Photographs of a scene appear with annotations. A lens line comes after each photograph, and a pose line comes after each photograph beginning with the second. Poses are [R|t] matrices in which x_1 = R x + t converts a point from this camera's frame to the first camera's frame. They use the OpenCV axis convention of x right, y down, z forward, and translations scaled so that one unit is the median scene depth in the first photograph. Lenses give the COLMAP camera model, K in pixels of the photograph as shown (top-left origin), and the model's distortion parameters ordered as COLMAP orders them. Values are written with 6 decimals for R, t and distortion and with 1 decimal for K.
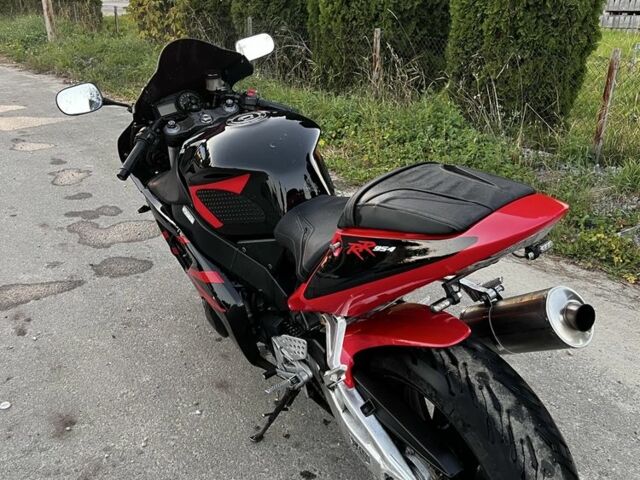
lens RADIAL K [[635.7, 0, 314.3], [0, 635.7, 242.2], [0, 0, 1]] dist [0.038128, 0.000000]
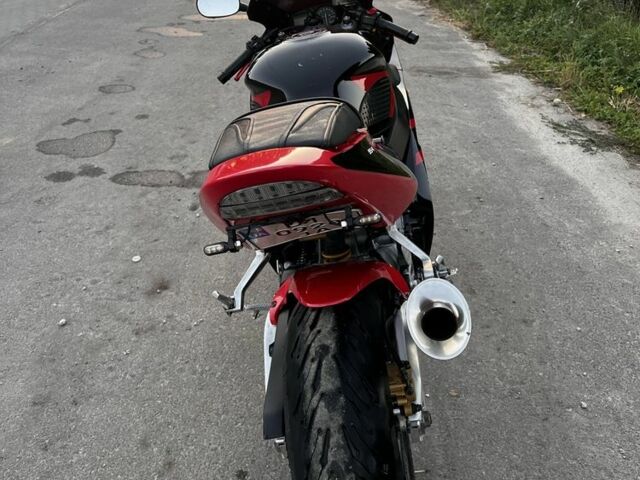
lens RADIAL K [[635.7, 0, 319.5], [0, 635.7, 237.3], [0, 0, 1]] dist [0.038128, 0.000000]
pose [[0.827475, 0.257216, -0.499124, 0.662733], [-0.205995, 0.965990, 0.156297, -0.074779], [0.522351, -0.026515, 0.852318, 0.261032]]
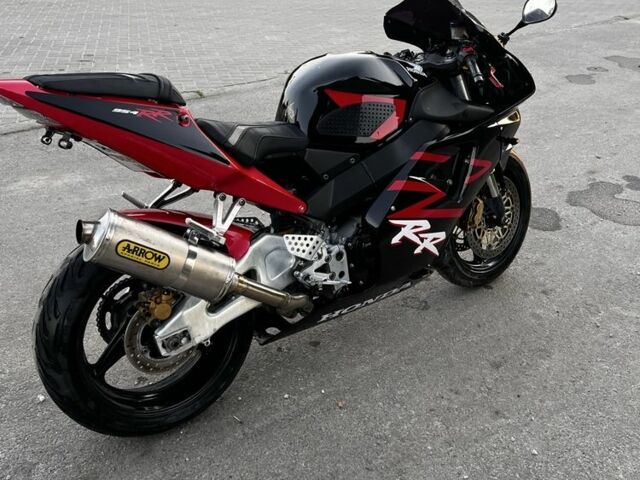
lens RADIAL K [[635.7, 0, 334.6], [0, 635.7, 233.4], [0, 0, 1]] dist [0.038128, 0.000000]
pose [[0.090757, 0.455039, -0.885835, 1.467330], [-0.409065, 0.828035, 0.383438, -0.497829], [0.907981, 0.327564, 0.261291, 1.117706]]
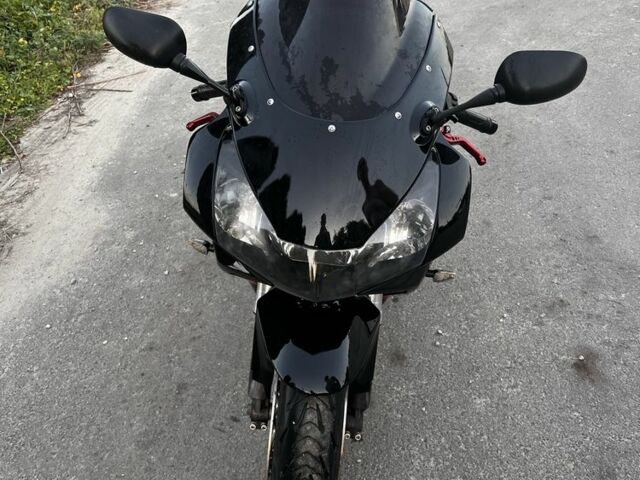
lens RADIAL K [[635.7, 0, 320.4], [0, 635.7, 237.7], [0, 0, 1]] dist [0.038128, 0.000000]
pose [[-0.800301, -0.247890, 0.545957, -0.858003], [0.331118, 0.576392, 0.747084, -0.941958], [-0.499879, 0.778668, -0.379206, 2.215632]]
